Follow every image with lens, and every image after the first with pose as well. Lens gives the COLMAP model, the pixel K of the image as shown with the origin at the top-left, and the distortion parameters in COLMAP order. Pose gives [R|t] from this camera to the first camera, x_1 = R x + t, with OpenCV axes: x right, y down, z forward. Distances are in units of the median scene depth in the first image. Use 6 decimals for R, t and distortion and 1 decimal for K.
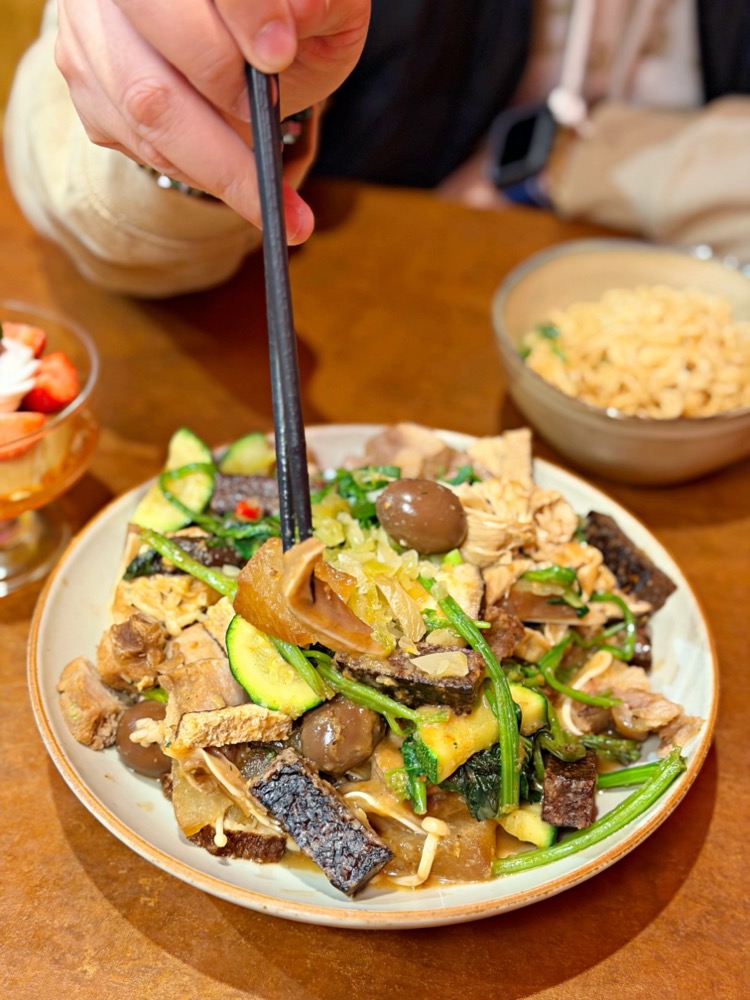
lens RADIAL K [[1461.9, 0, 375.0], [0, 1461.9, 500.0], [0, 0, 1]] dist [0.279288, -0.857576]
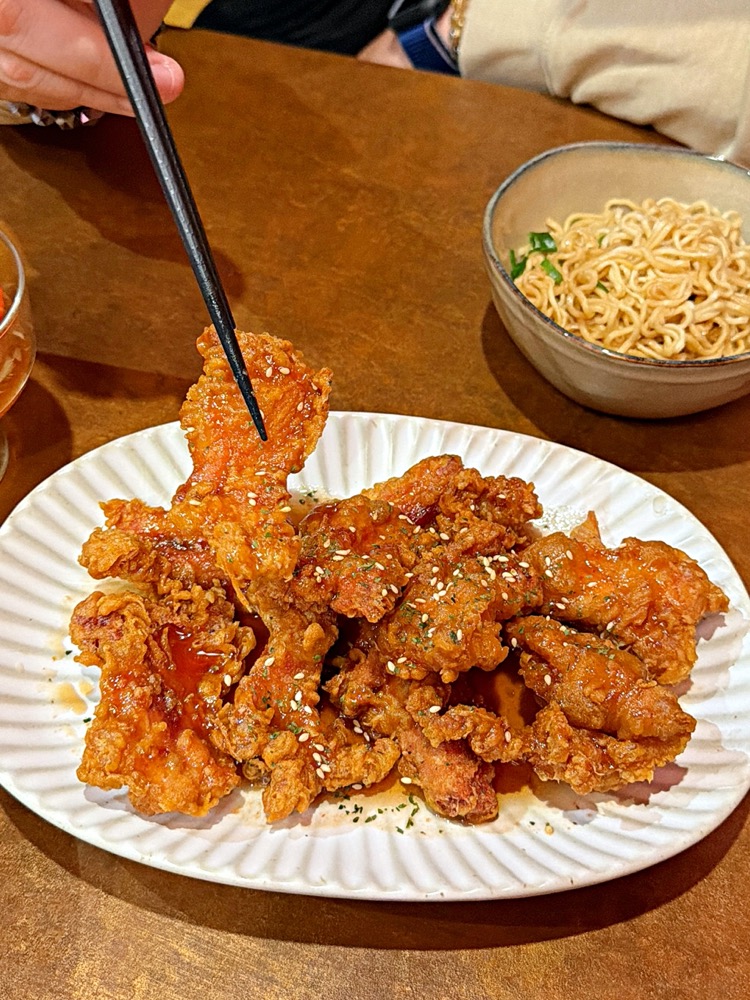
lens RADIAL K [[1212.6, 0, 372.4], [0, 1212.6, 444.8], [0, 0, 1]] dist [0.293345, -0.843804]
pose [[0.999307, 0.036558, -0.007019, 0.023250], [-0.035470, 0.992311, 0.118575, -0.082404], [0.011300, -0.118244, 0.992920, 0.241459]]
